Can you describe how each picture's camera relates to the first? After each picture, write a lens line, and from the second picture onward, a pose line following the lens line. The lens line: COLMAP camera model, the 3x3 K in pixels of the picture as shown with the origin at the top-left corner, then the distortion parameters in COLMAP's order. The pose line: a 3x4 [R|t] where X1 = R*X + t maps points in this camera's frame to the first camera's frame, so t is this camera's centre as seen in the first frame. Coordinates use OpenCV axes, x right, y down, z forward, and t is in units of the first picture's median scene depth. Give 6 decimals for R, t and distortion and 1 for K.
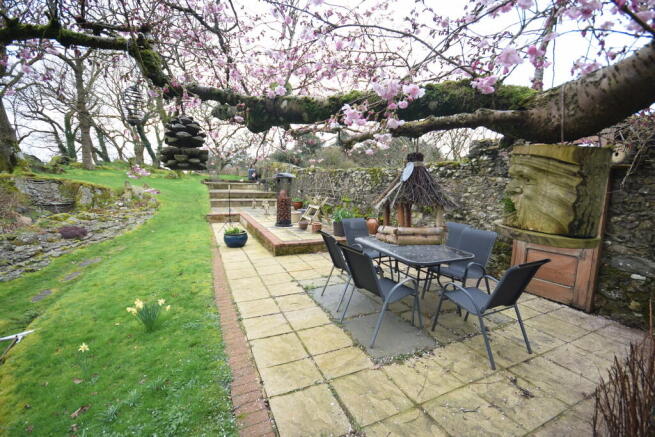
lens RADIAL K [[284.6, 0, 327.5], [0, 284.6, 218.5], [0, 0, 1]] dist [-0.029720, -0.000681]
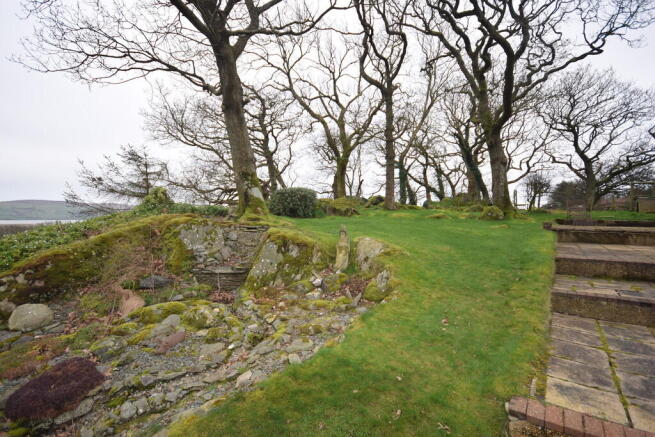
lens RADIAL K [[310.9, 0, 327.5], [0, 310.9, 218.5], [0, 0, 1]] dist [0.000617, 0.000066]
pose [[0.485000, -0.018625, -0.874316, -0.071527], [-0.101958, 0.991751, -0.077684, -0.028259], [0.868550, 0.126820, 0.479101, 0.188031]]
